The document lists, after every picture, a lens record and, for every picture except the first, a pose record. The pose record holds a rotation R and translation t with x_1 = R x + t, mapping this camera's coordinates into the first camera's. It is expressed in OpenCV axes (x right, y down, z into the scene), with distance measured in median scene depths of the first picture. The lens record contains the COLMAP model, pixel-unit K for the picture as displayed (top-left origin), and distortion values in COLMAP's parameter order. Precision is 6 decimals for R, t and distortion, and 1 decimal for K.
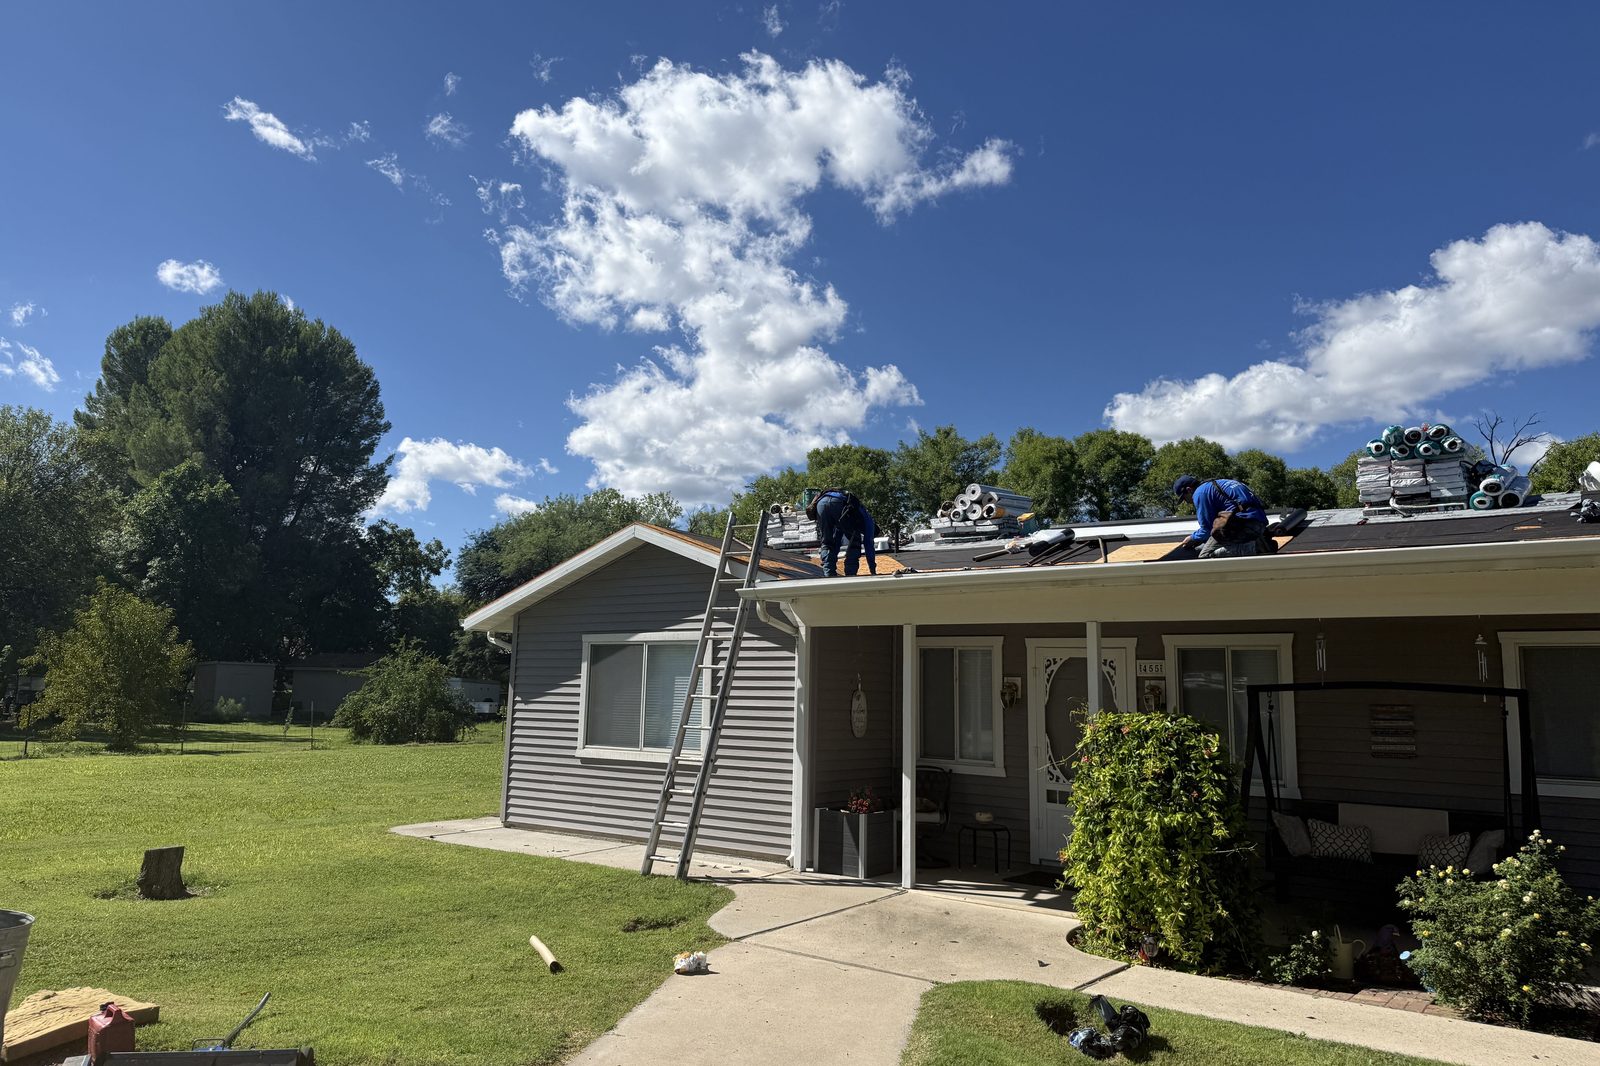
lens RADIAL K [[1097.3, 0, 791.5], [0, 1097.3, 559.3], [0, 0, 1]] dist [0.021449, -0.027237]
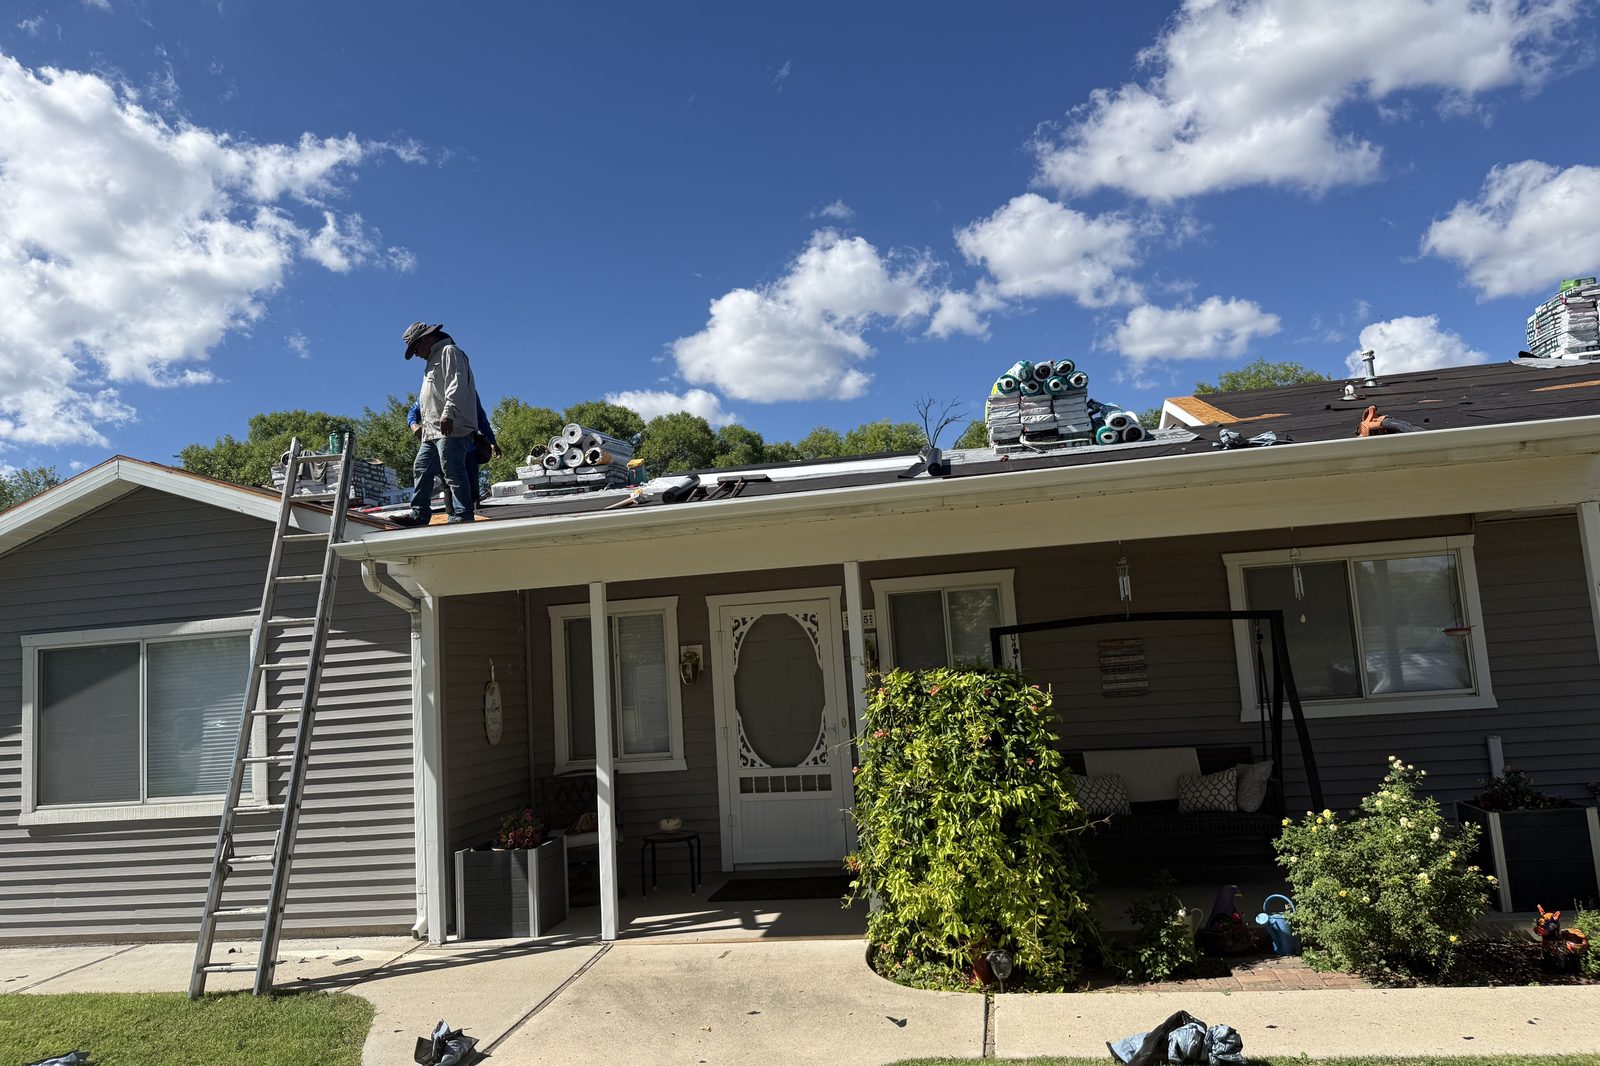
lens RADIAL K [[1109.5, 0, 787.8], [0, 1109.5, 537.0], [0, 0, 1]] dist [0.113537, -0.155735]
pose [[0.888707, -0.031657, 0.457382, -0.101086], [0.033868, 0.999421, 0.003368, 0.025456], [-0.457224, 0.012498, 0.889264, 0.220461]]
